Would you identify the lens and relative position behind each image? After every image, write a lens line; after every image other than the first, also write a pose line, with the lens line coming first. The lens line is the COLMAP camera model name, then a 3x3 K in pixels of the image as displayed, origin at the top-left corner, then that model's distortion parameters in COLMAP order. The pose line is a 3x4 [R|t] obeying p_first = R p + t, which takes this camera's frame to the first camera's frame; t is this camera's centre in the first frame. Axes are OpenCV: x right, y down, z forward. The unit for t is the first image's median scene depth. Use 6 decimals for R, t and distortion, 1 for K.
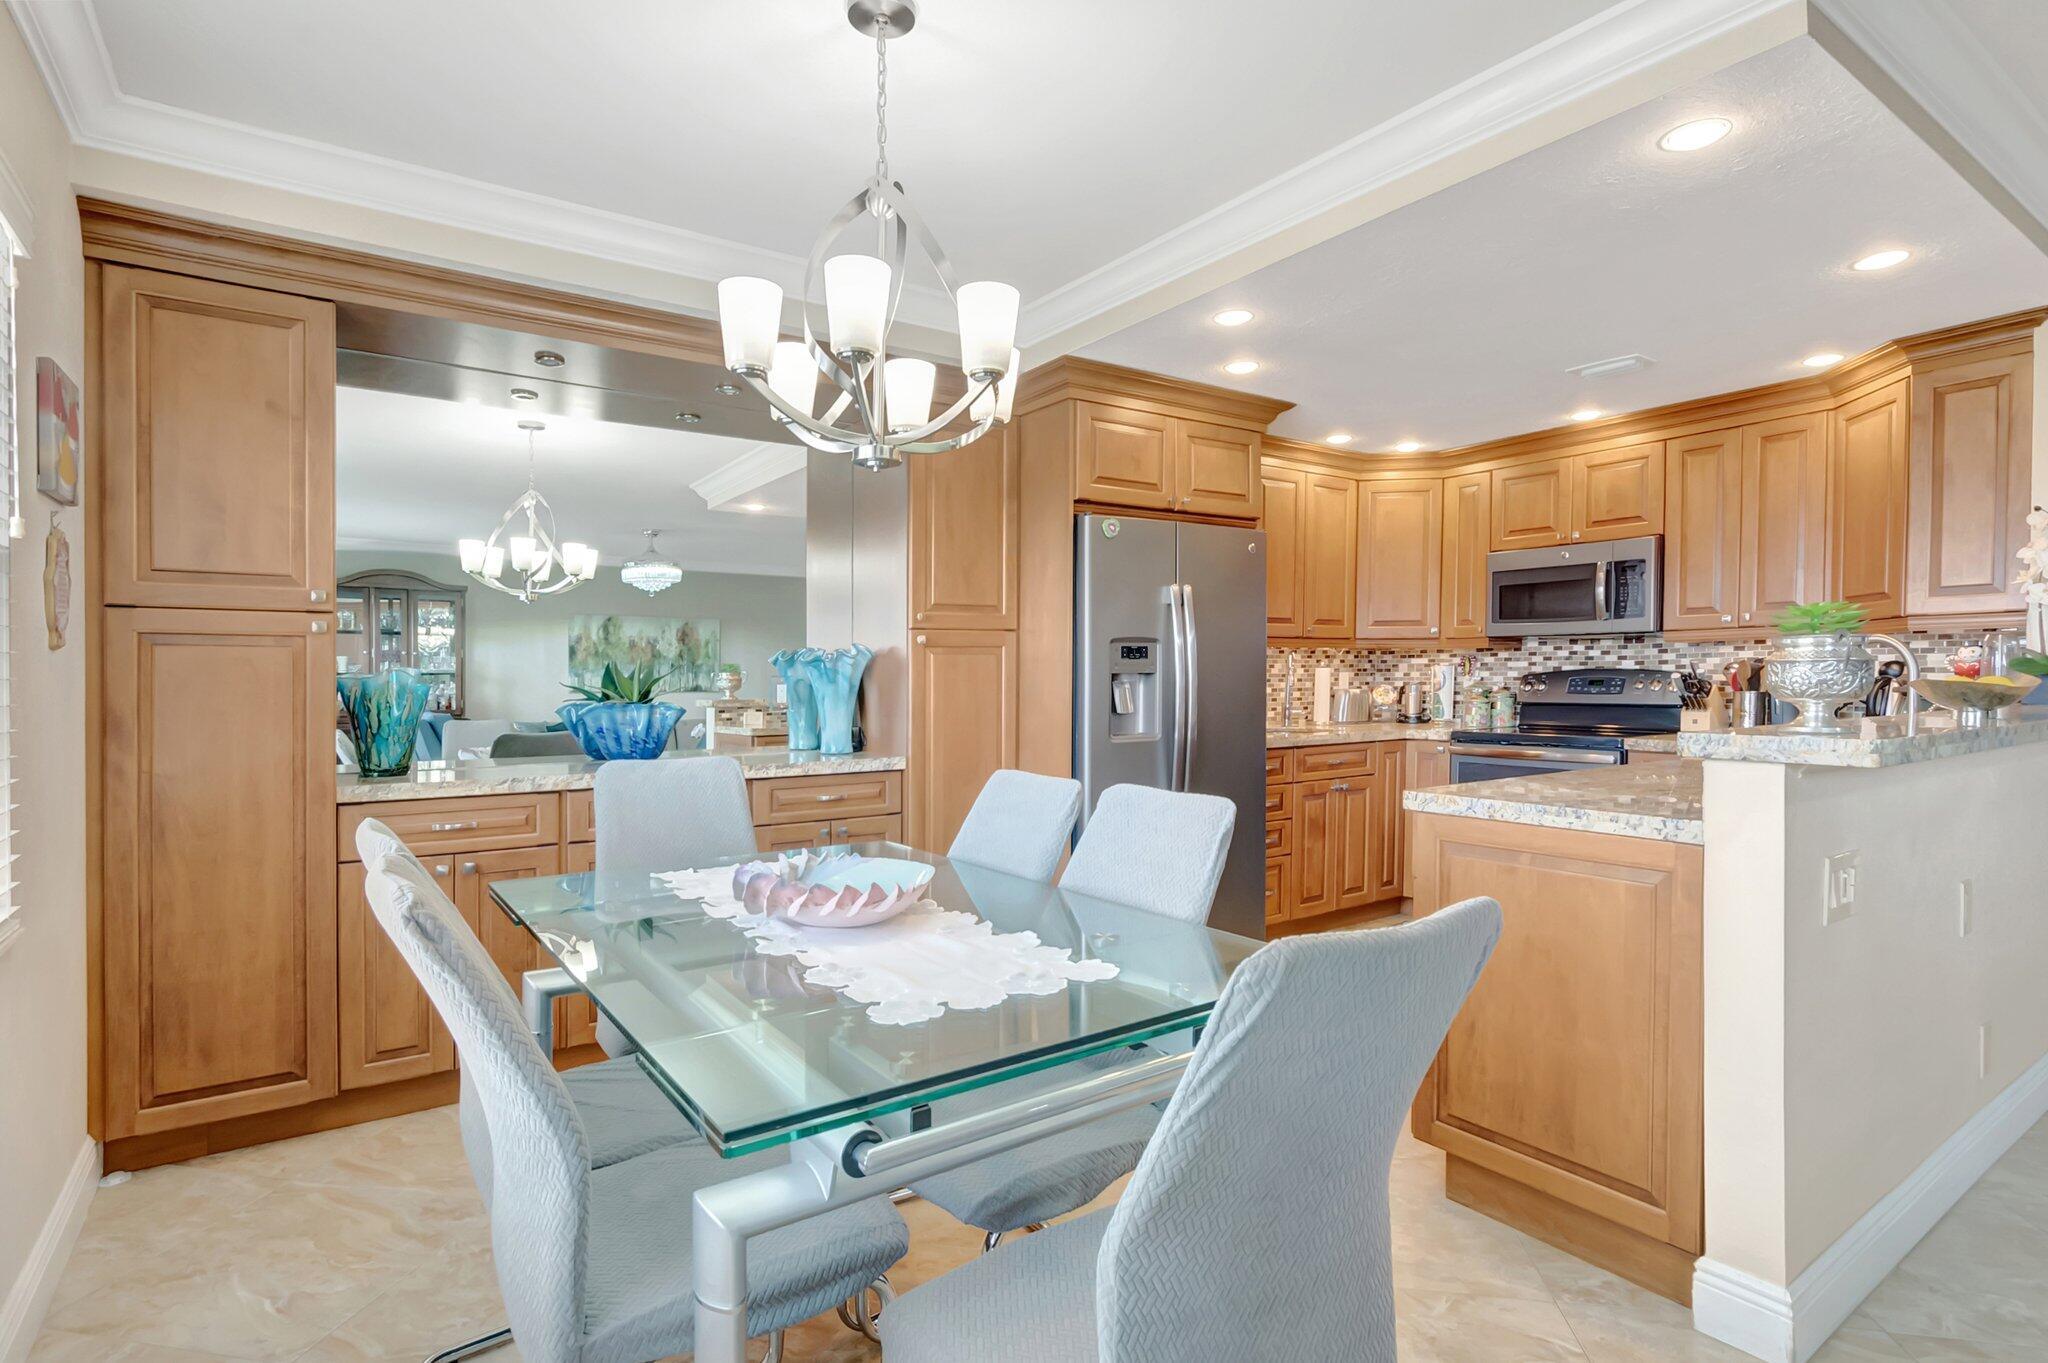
lens RADIAL K [[1038.3, 0, 1017.9], [0, 1038.3, 745.0], [0, 0, 1]] dist [-0.000775, -0.000180]
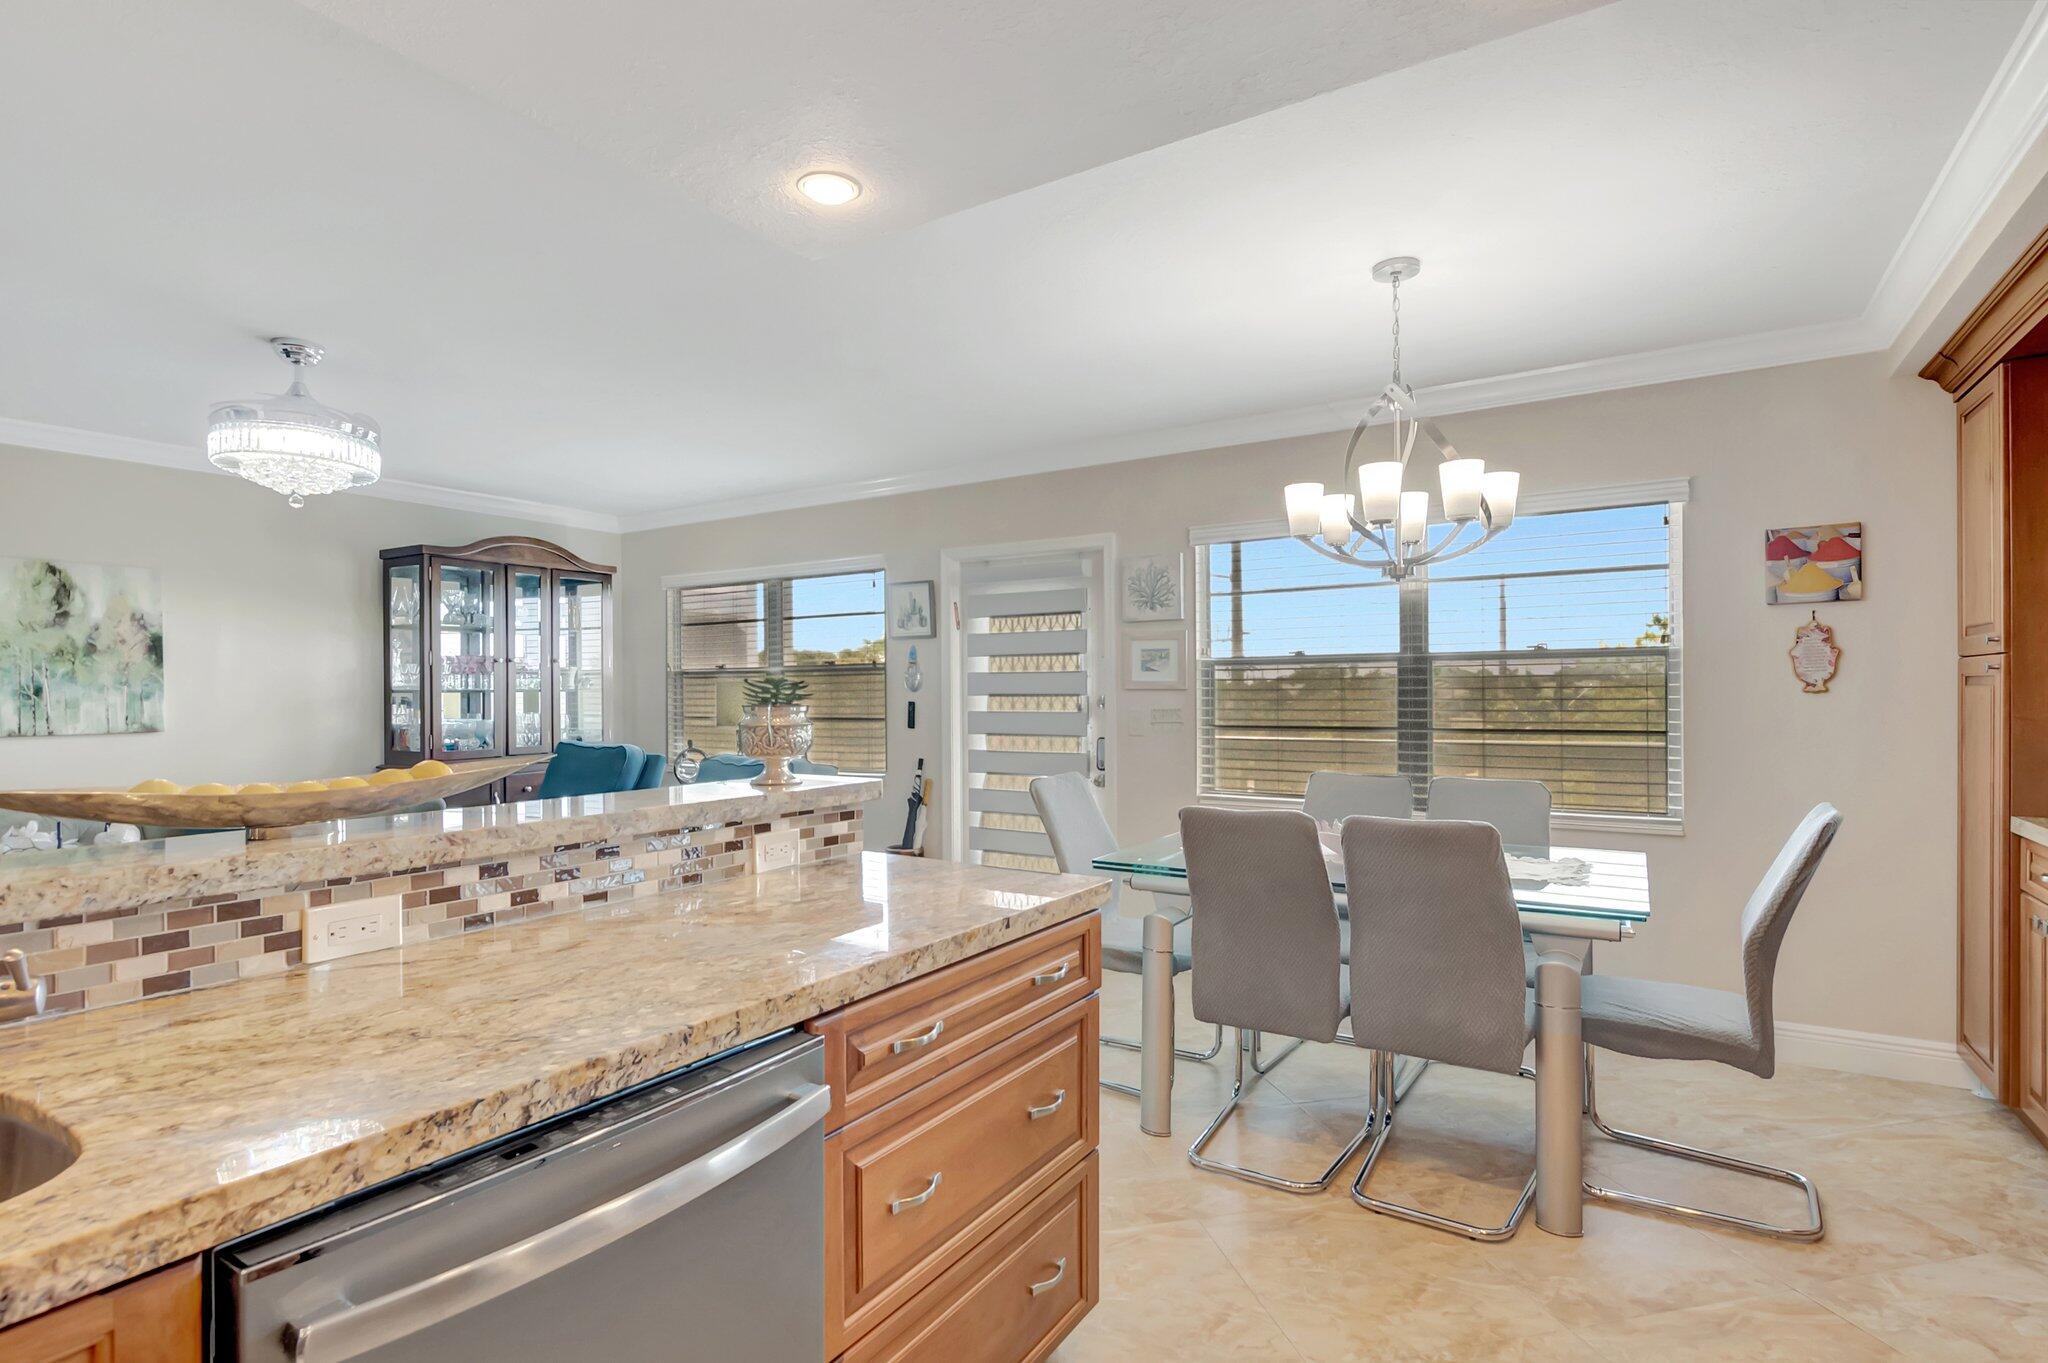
lens RADIAL K [[991.7, 0, 1024.0], [0, 991.7, 681.5], [0, 0, 1]] dist [-0.004143, 0.000024]
pose [[-0.924117, 0.010688, -0.381961, 0.358439], [-0.011116, 0.998434, 0.054832, -0.076156], [0.381949, 0.054917, -0.922550, 0.832300]]
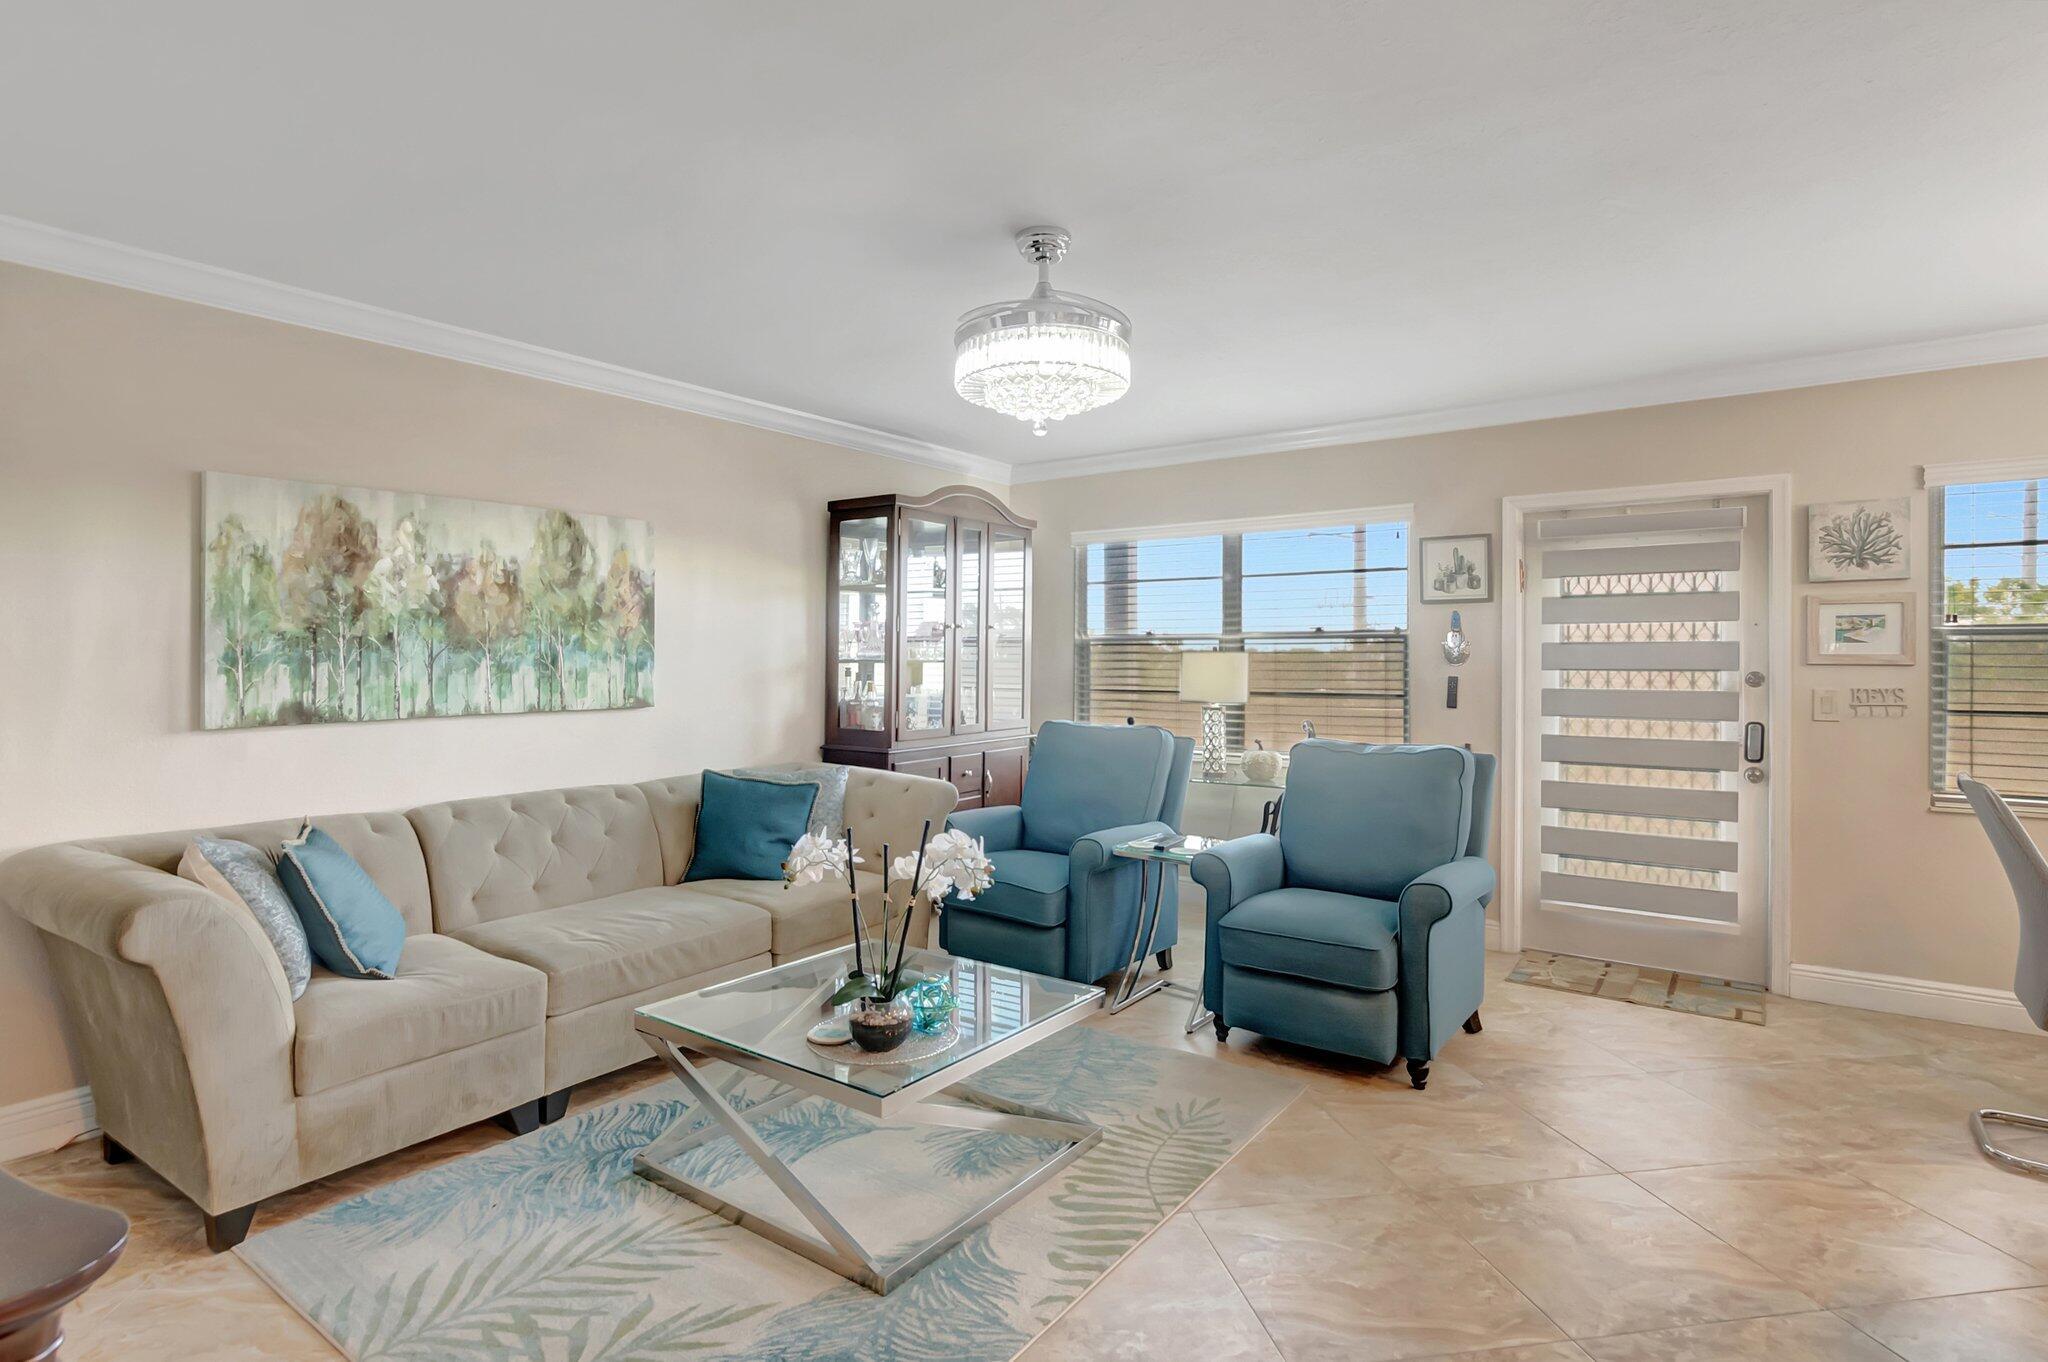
lens RADIAL K [[1028.1, 0, 1026.7], [0, 1028.1, 654.7], [0, 0, 1]] dist [-0.005988, -0.000381]
pose [[-0.946470, 0.007547, -0.322702, 0.736551], [-0.012067, 0.998201, 0.058736, -0.065283], [0.322565, 0.059486, -0.944676, 0.562956]]
